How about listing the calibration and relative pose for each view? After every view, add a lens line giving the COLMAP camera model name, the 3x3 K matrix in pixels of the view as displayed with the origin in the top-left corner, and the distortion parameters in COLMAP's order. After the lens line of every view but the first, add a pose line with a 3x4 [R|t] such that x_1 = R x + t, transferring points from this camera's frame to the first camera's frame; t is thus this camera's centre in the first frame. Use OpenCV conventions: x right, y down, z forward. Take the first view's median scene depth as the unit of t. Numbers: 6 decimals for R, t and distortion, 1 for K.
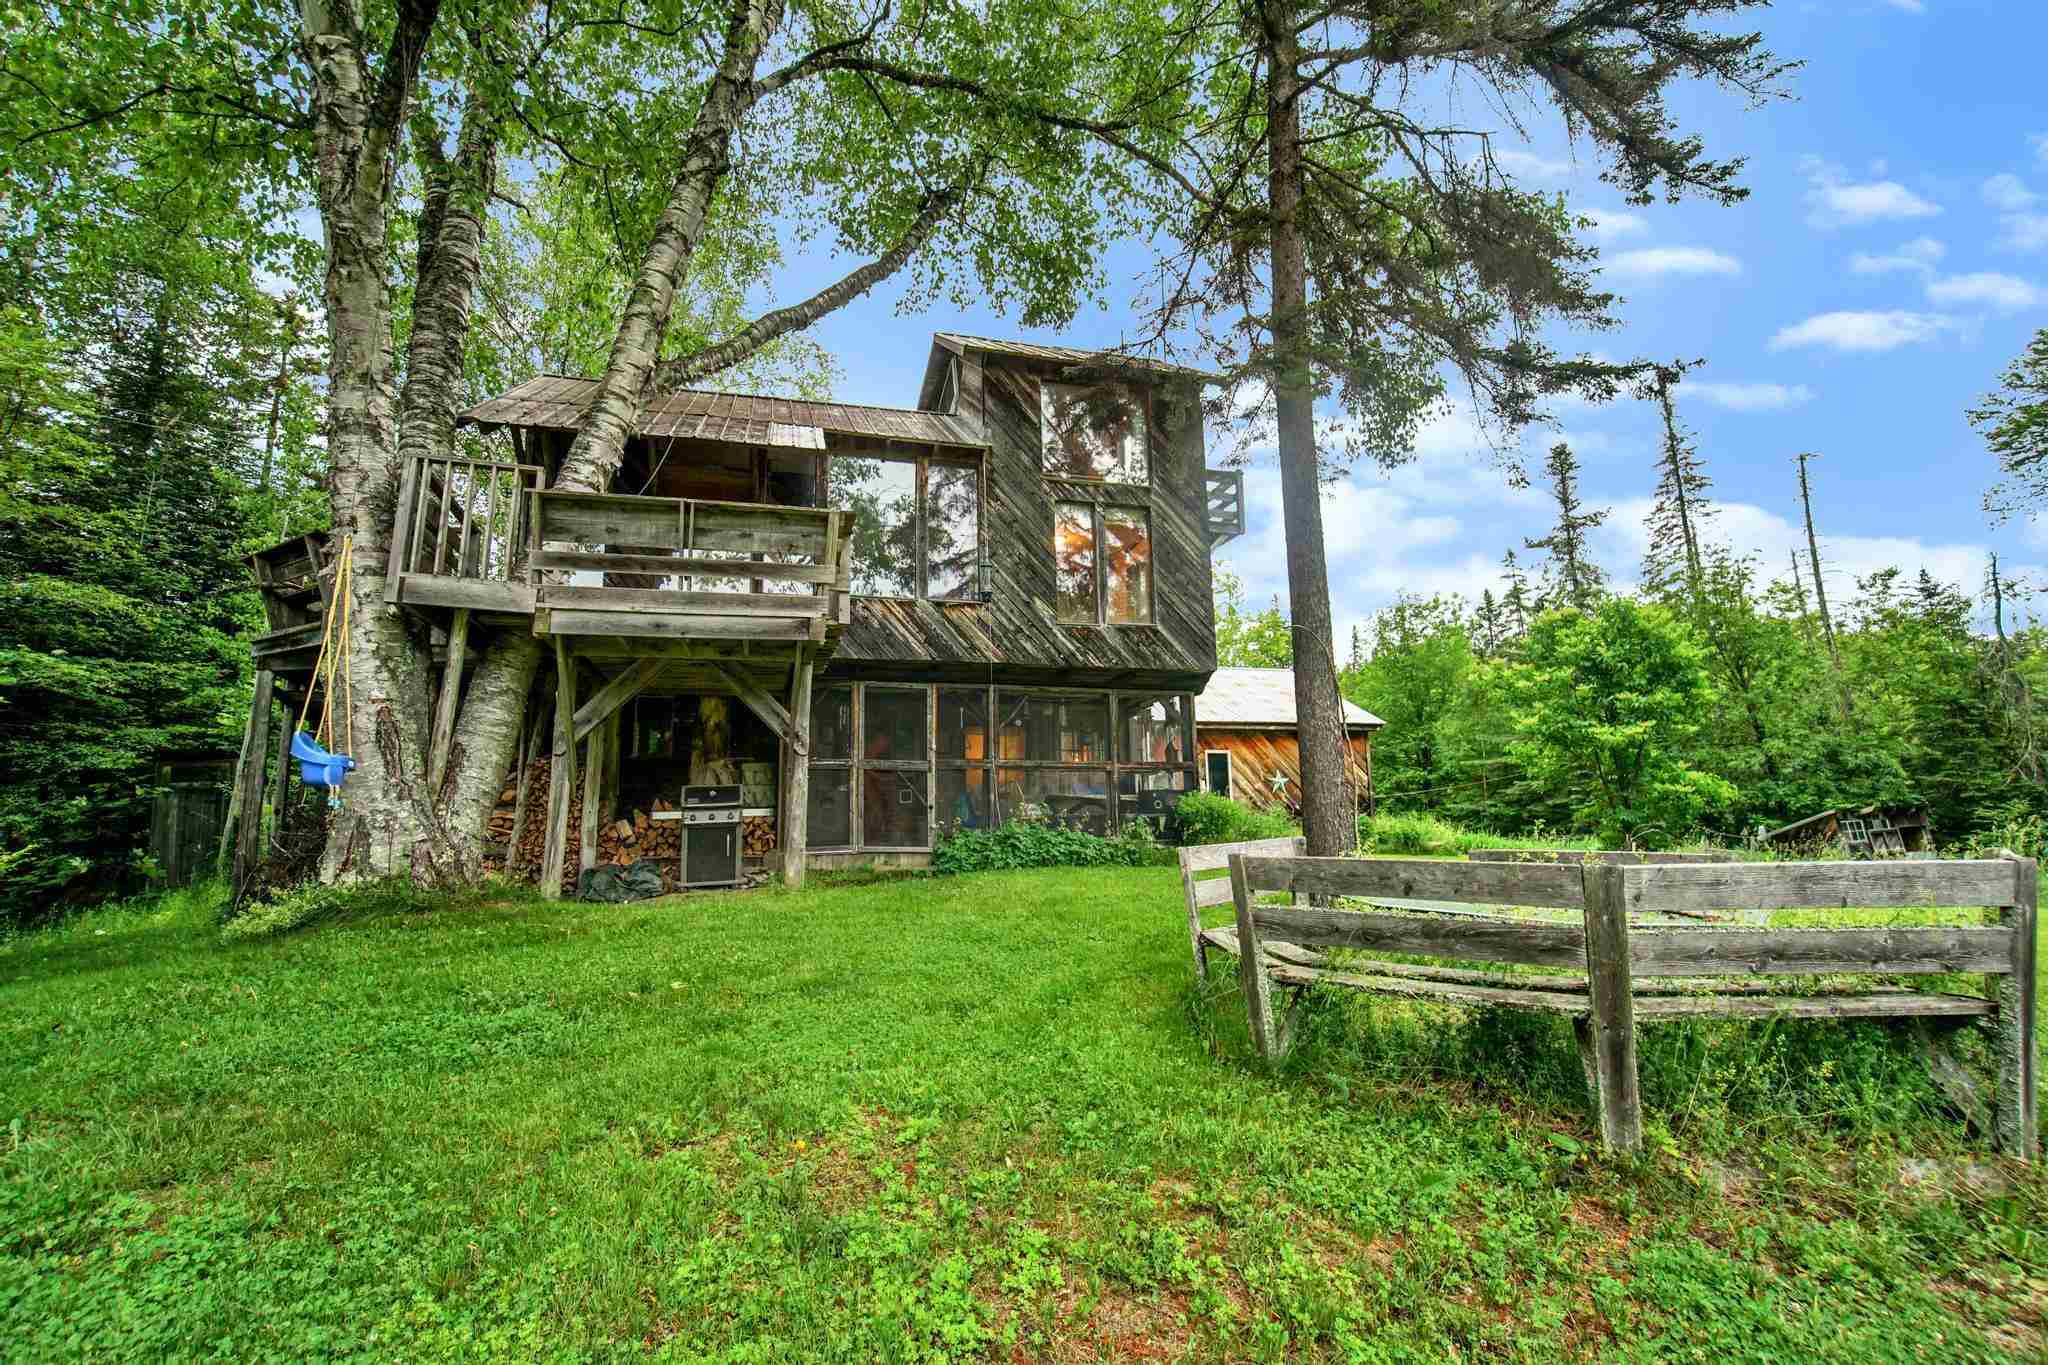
lens RADIAL K [[920.9, 0, 1022.1], [0, 920.9, 652.7], [0, 0, 1]] dist [-0.020848, 0.000142]
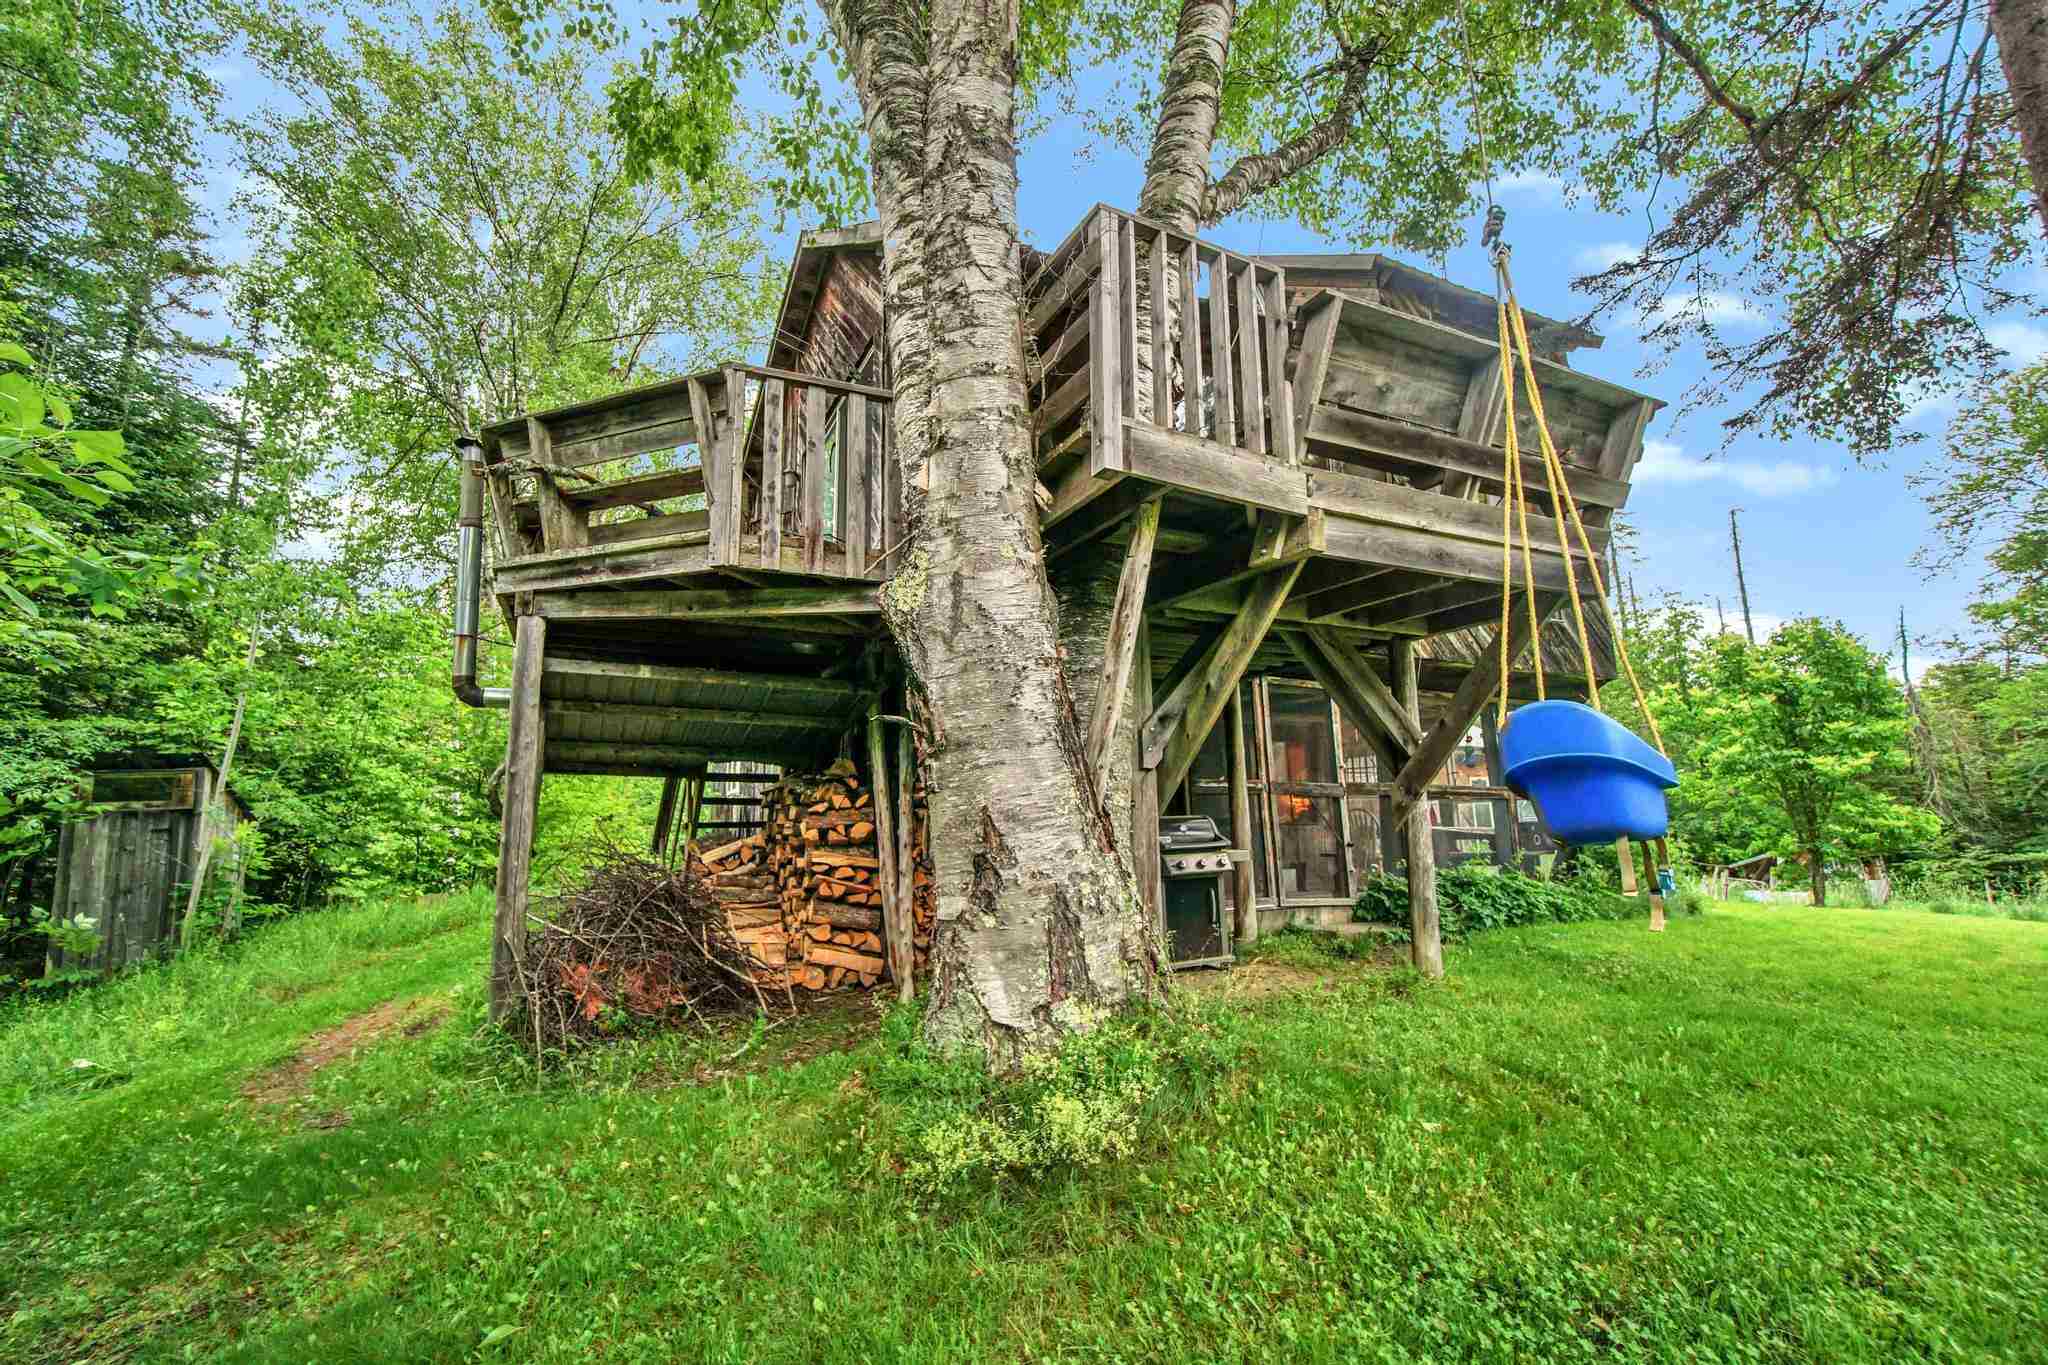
lens RADIAL K [[920.9, 0, 1022.1], [0, 920.9, 652.7], [0, 0, 1]] dist [-0.020848, 0.000142]
pose [[0.985352, 0.038309, 0.166175, -0.586282], [-0.034575, 0.999082, -0.025307, 0.044941], [-0.166992, 0.019191, 0.985772, 0.350556]]
